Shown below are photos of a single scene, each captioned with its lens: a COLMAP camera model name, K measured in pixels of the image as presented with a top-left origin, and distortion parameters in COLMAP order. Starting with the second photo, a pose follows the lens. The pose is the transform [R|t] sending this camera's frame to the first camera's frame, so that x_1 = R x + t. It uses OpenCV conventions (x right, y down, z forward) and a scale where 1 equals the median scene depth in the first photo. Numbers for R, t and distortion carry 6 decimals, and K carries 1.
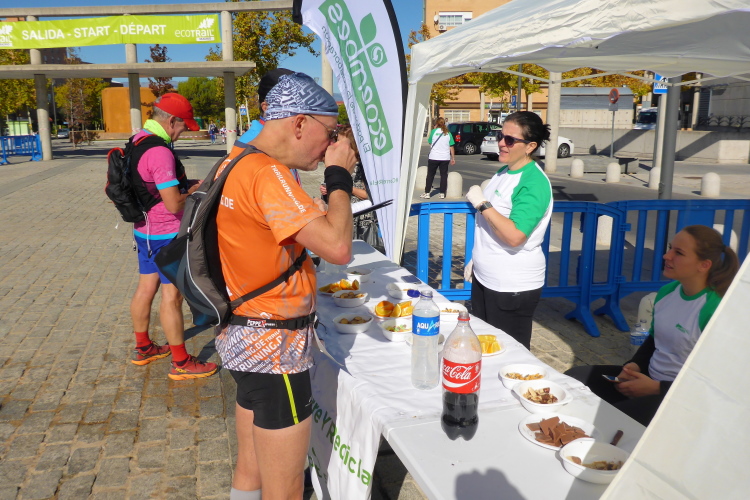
lens RADIAL K [[665.1, 0, 373.7], [0, 665.1, 251.5], [0, 0, 1]] dist [-0.031668, -0.010248]
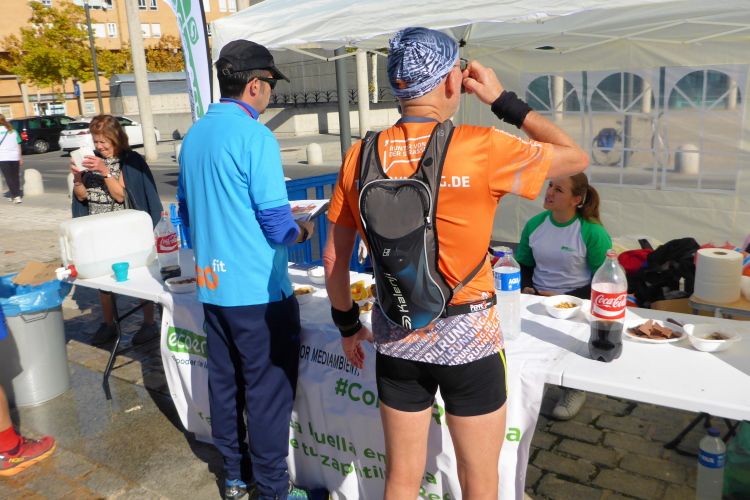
lens RADIAL K [[665.1, 0, 373.9], [0, 665.1, 248.9], [0, 0, 1]] dist [-0.031668, -0.010248]
pose [[0.744025, -0.191598, 0.640091, -0.139486], [0.183053, 0.979801, 0.080508, -0.011910], [-0.642587, 0.057271, 0.764069, 0.059470]]
